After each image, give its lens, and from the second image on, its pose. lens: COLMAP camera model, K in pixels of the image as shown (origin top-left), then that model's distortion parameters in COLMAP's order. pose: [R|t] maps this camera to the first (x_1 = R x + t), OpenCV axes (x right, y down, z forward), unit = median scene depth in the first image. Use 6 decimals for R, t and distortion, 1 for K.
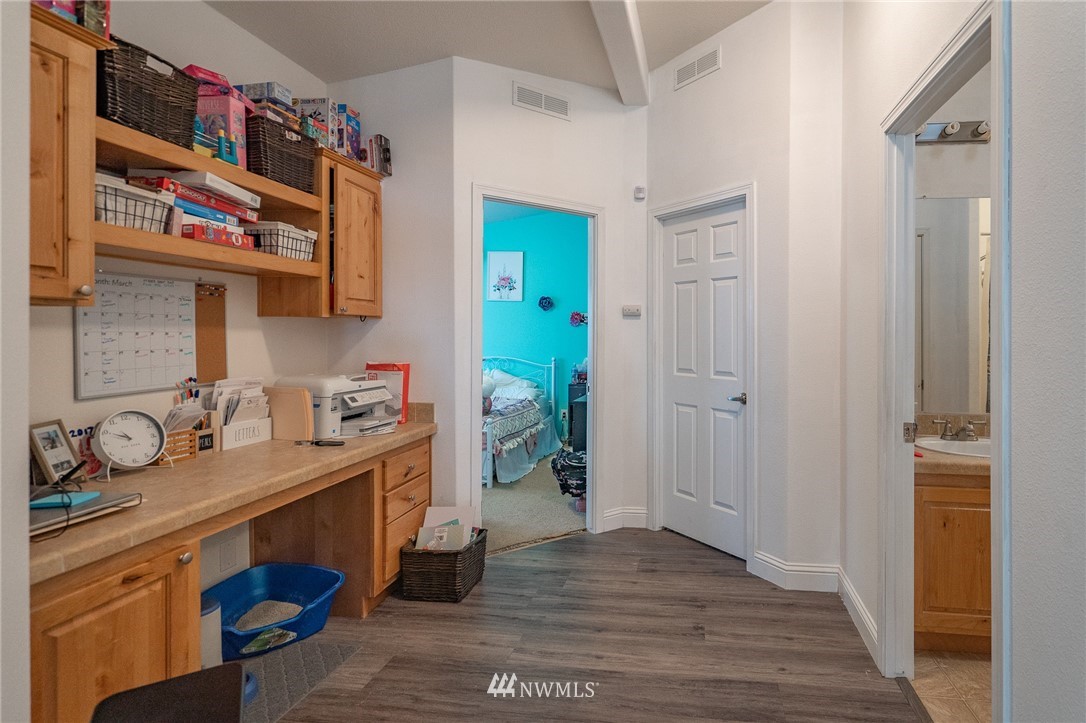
lens RADIAL K [[541.3, 0, 542.3], [0, 541.3, 339.7], [0, 0, 1]] dist [-0.000013, -0.000004]
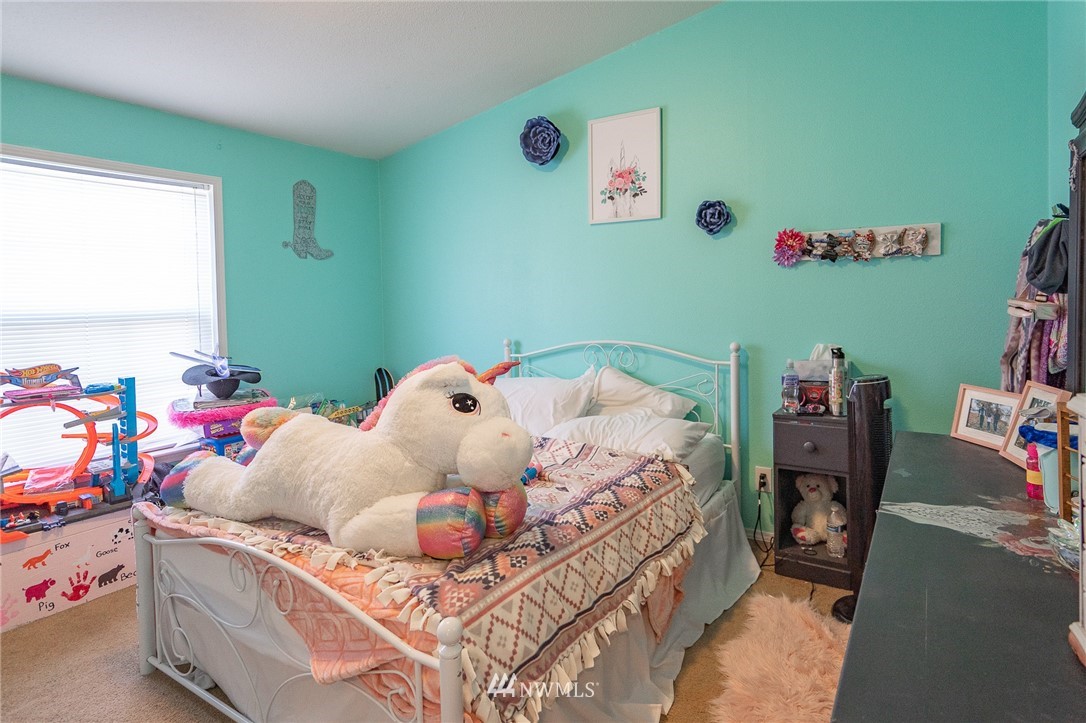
lens RADIAL K [[602.0, 0, 546.5], [0, 602.0, 322.2], [0, 0, 1]] dist [-0.000582, -0.000004]
pose [[0.954381, -0.016616, -0.298129, 0.021371], [0.024992, 0.999392, 0.024303, 0.001347], [0.297544, -0.030645, 0.954216, 0.507189]]
